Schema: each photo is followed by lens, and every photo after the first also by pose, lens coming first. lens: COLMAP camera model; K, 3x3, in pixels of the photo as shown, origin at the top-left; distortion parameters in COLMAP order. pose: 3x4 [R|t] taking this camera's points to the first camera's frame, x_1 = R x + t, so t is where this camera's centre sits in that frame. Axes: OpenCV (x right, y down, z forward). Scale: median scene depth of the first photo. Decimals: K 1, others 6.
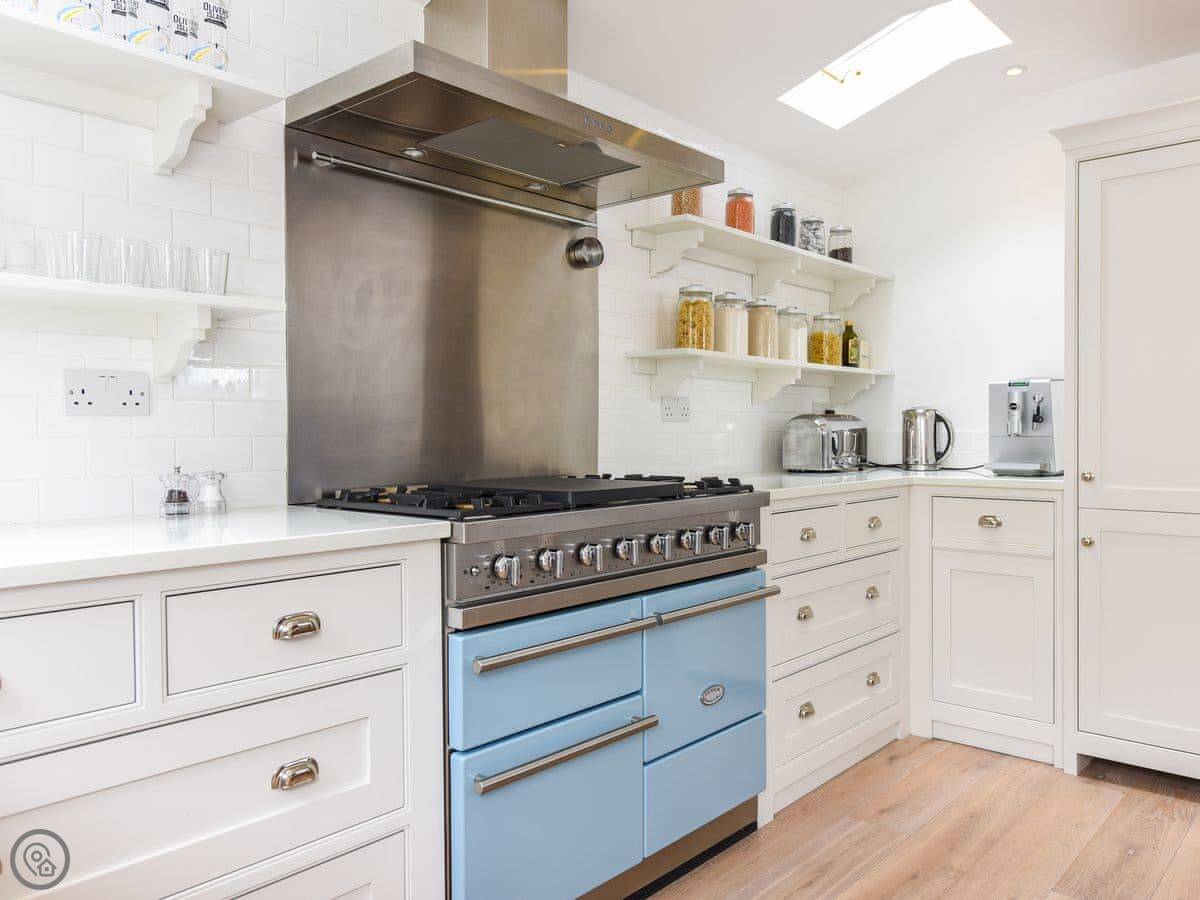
lens RADIAL K [[876.6, 0, 585.2], [0, 876.6, 447.2], [0, 0, 1]] dist [-0.022926, -0.001854]
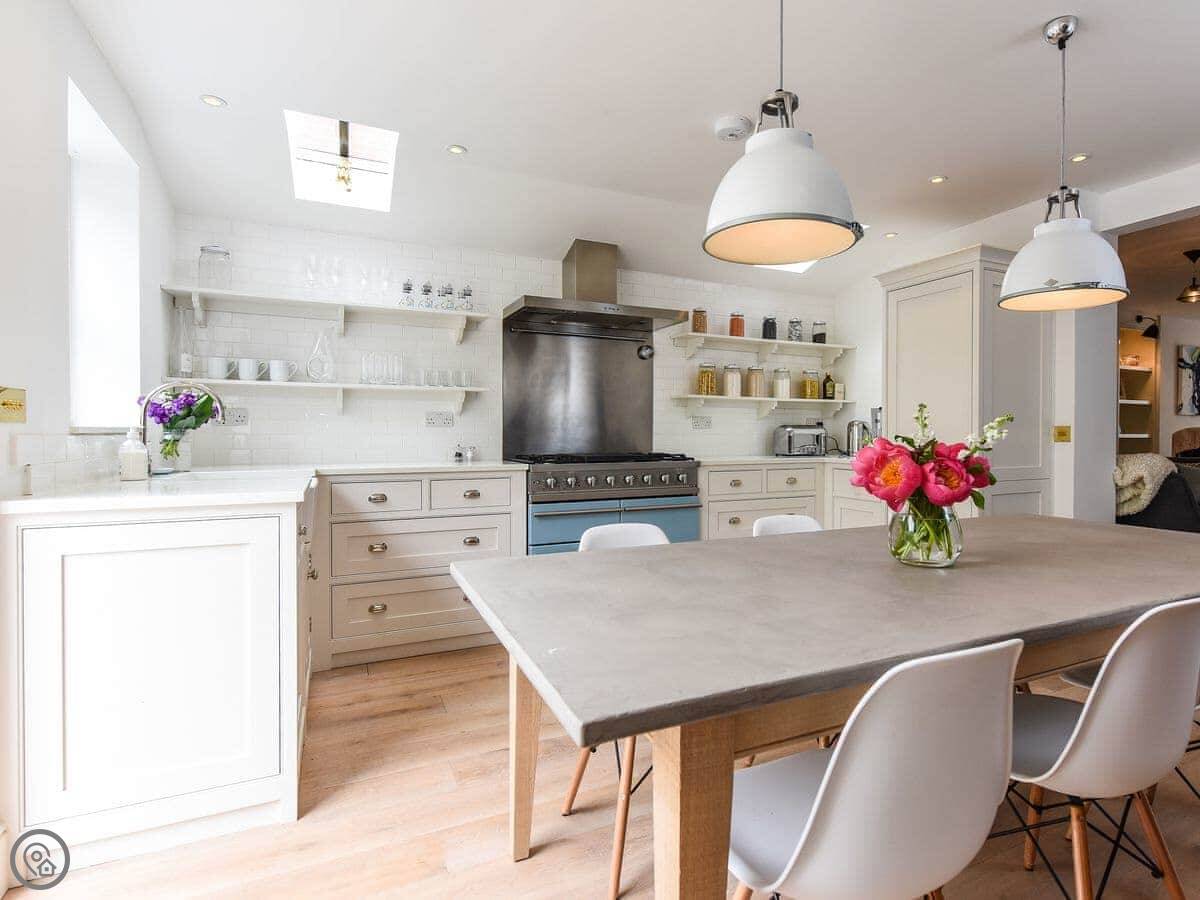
lens RADIAL K [[570.0, 0, 595.1], [0, 570.0, 435.8], [0, 0, 1]] dist [-0.000262, -0.000270]
pose [[0.914364, 0.007575, -0.404822, 0.457205], [-0.012581, 0.999874, -0.009706, 0.004068], [0.404697, 0.013968, 0.914344, -0.357159]]
